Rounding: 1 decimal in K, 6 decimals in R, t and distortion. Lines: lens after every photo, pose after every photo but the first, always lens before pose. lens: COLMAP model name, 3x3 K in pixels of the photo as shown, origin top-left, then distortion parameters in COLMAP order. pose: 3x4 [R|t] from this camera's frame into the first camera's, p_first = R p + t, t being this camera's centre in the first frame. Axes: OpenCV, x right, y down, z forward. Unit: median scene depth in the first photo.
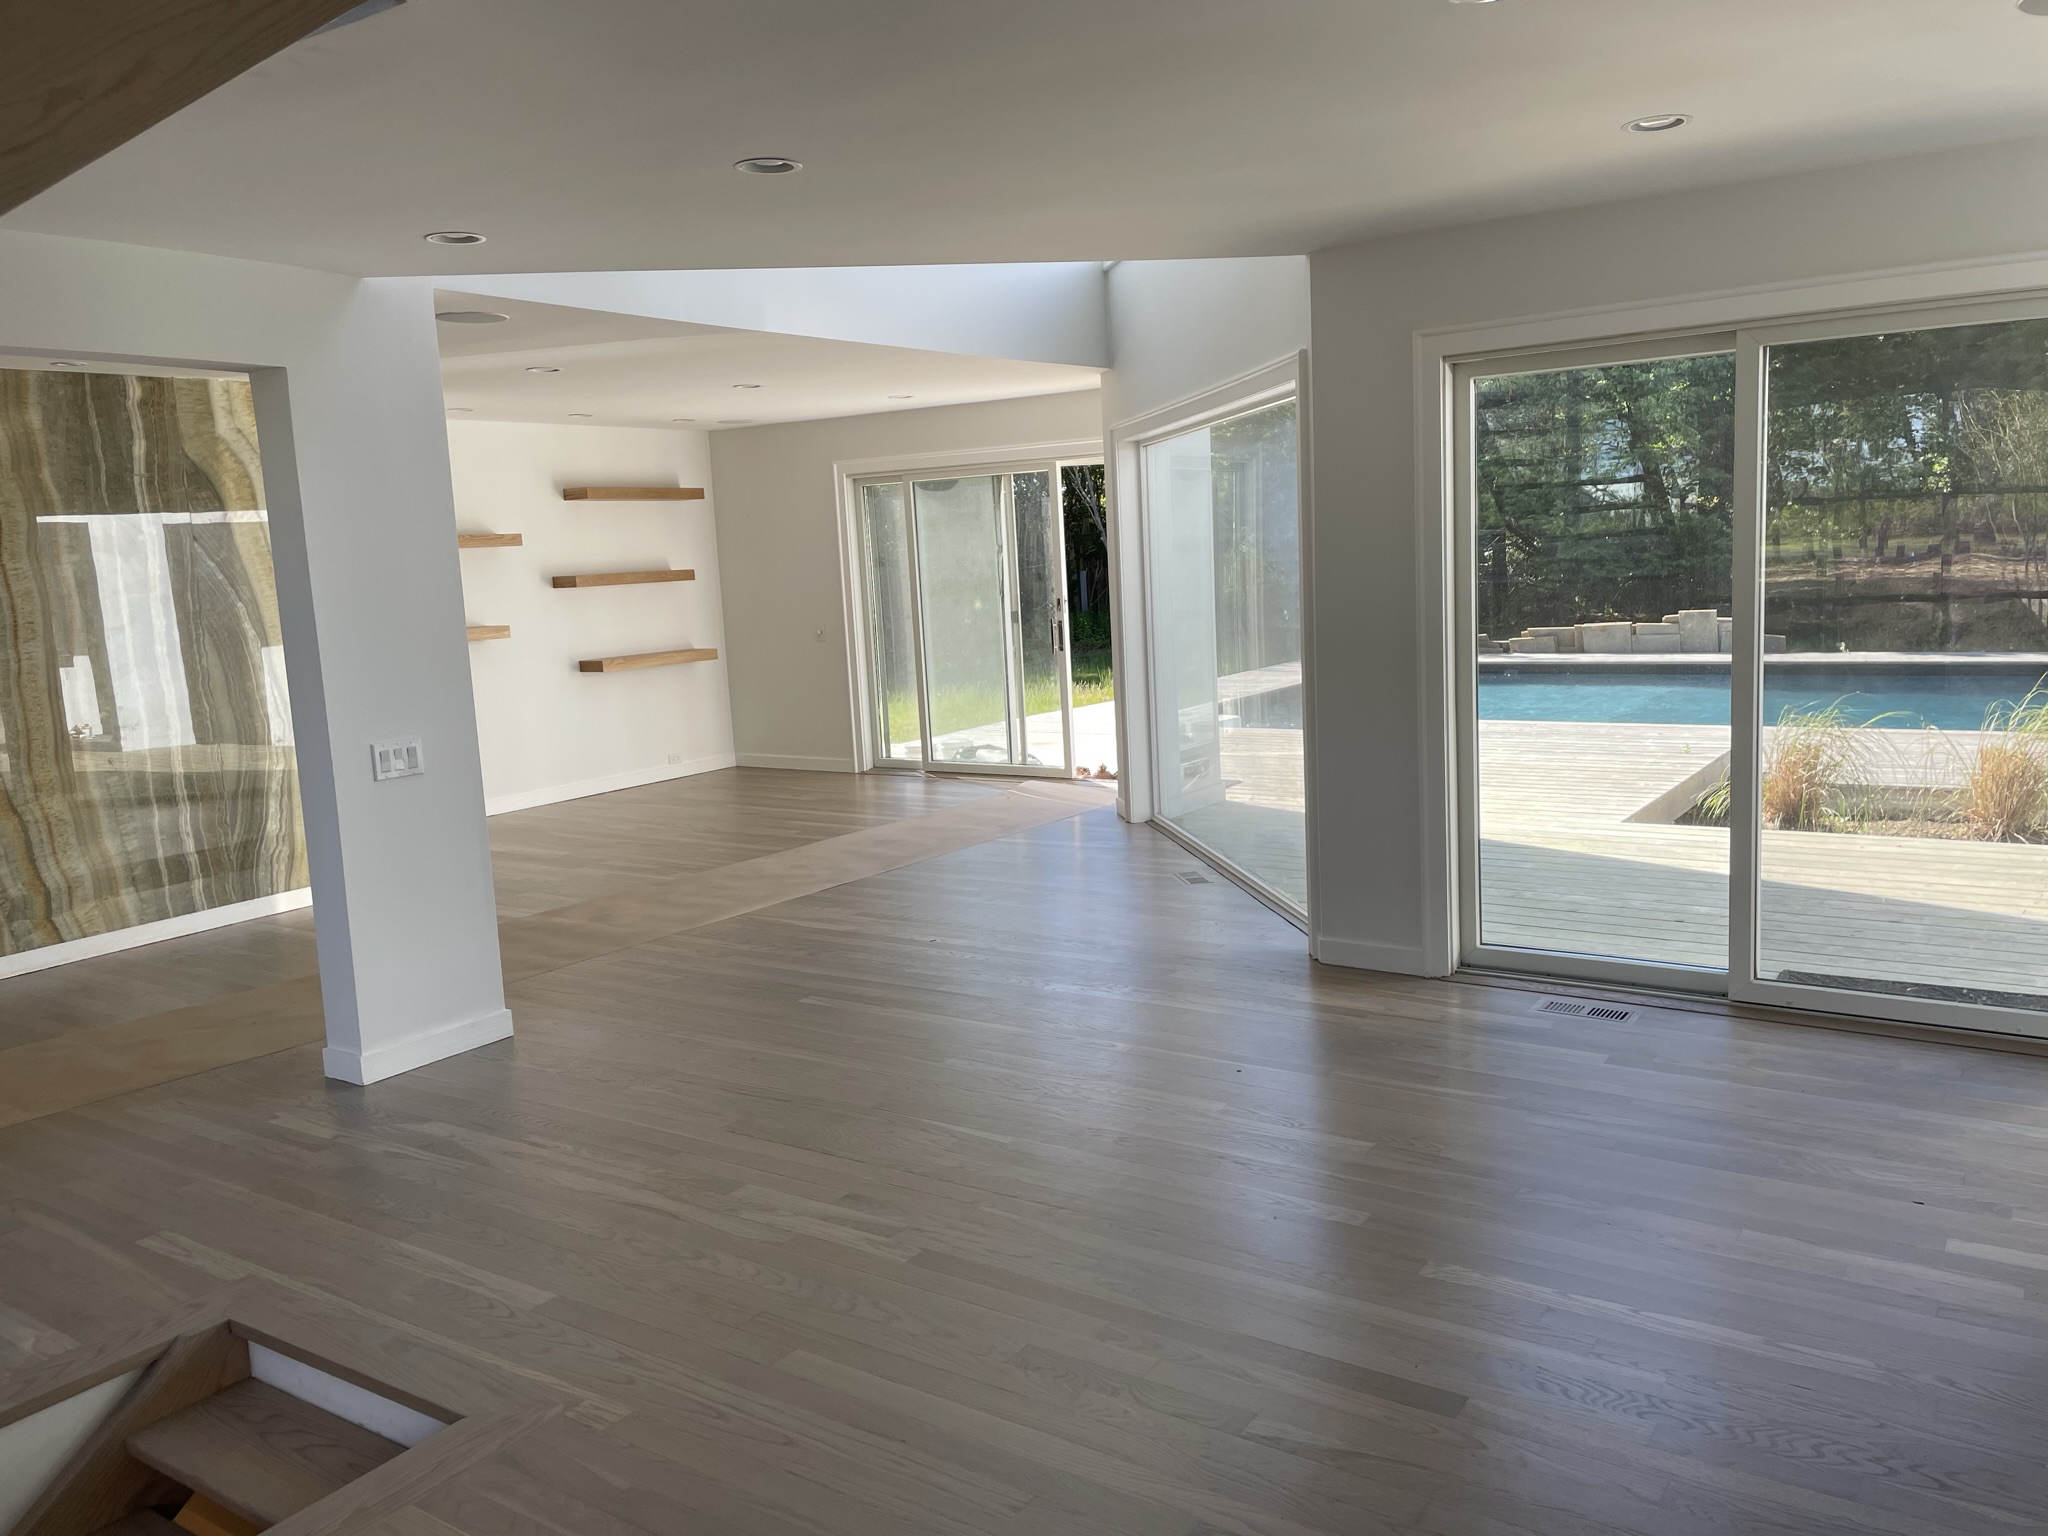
lens RADIAL K [[1552.0, 0, 1033.8], [0, 1552.0, 760.0], [0, 0, 1]] dist [0.086689, -0.119595]
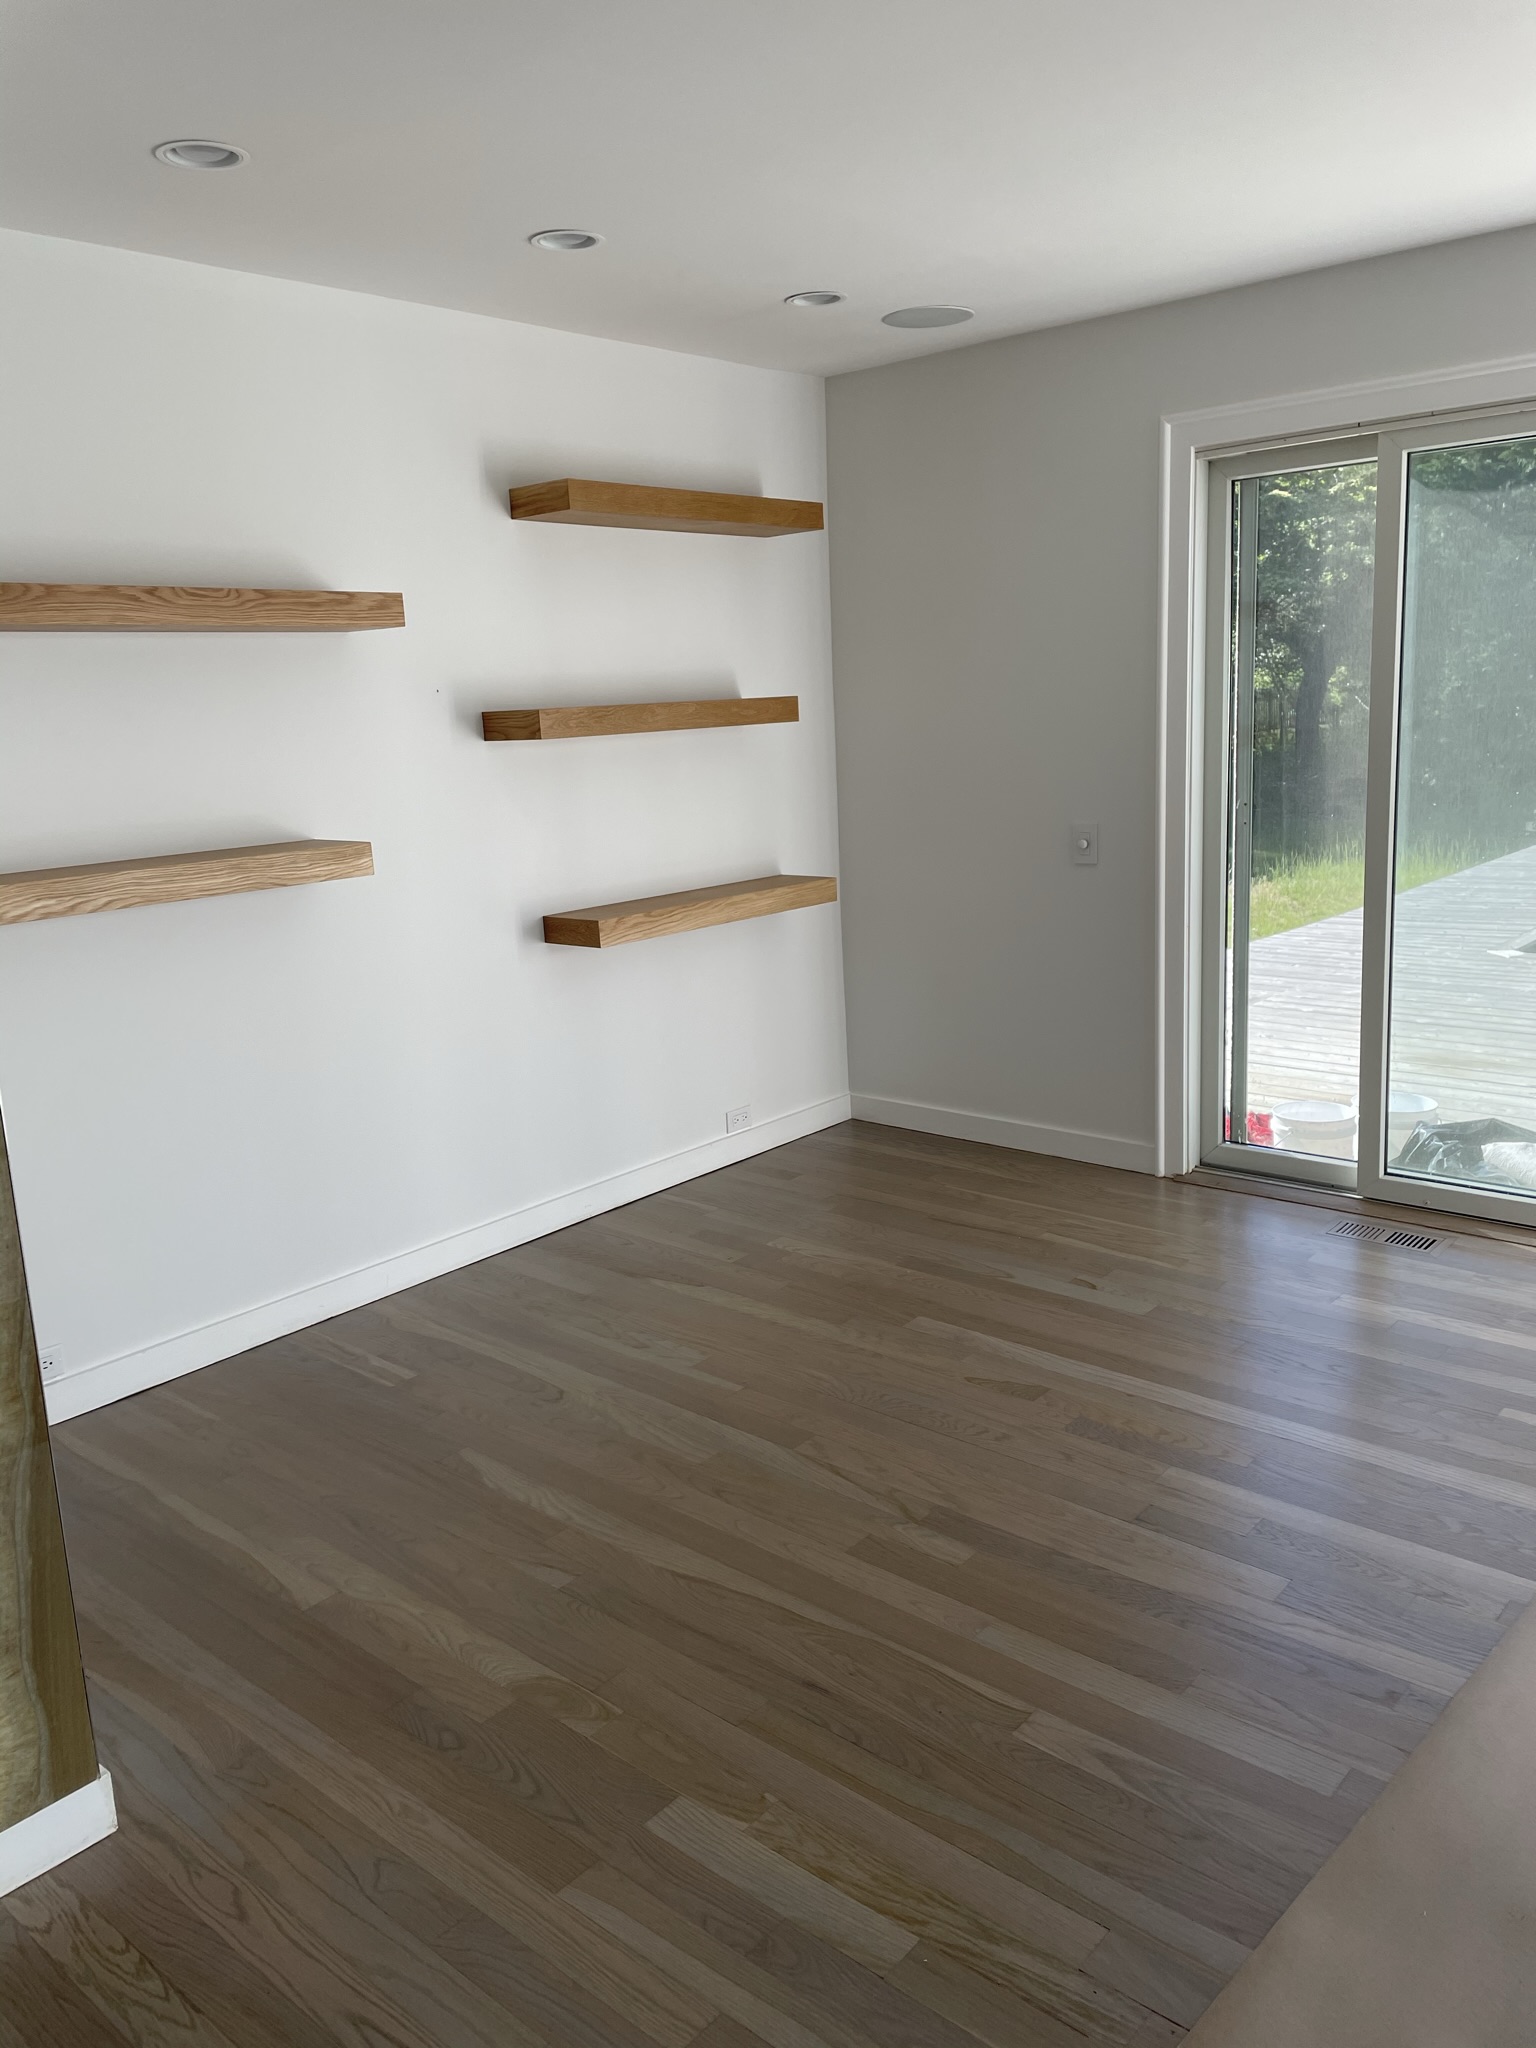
lens RADIAL K [[1535.5, 0, 768.0], [0, 1535.5, 1015.6], [0, 0, 1]] dist [0.073358, -0.063237]
pose [[0.993538, 0.027357, -0.110151, -0.276463], [-0.019292, 0.997099, 0.073628, -0.102160], [0.111846, -0.071028, 0.991184, 0.892911]]
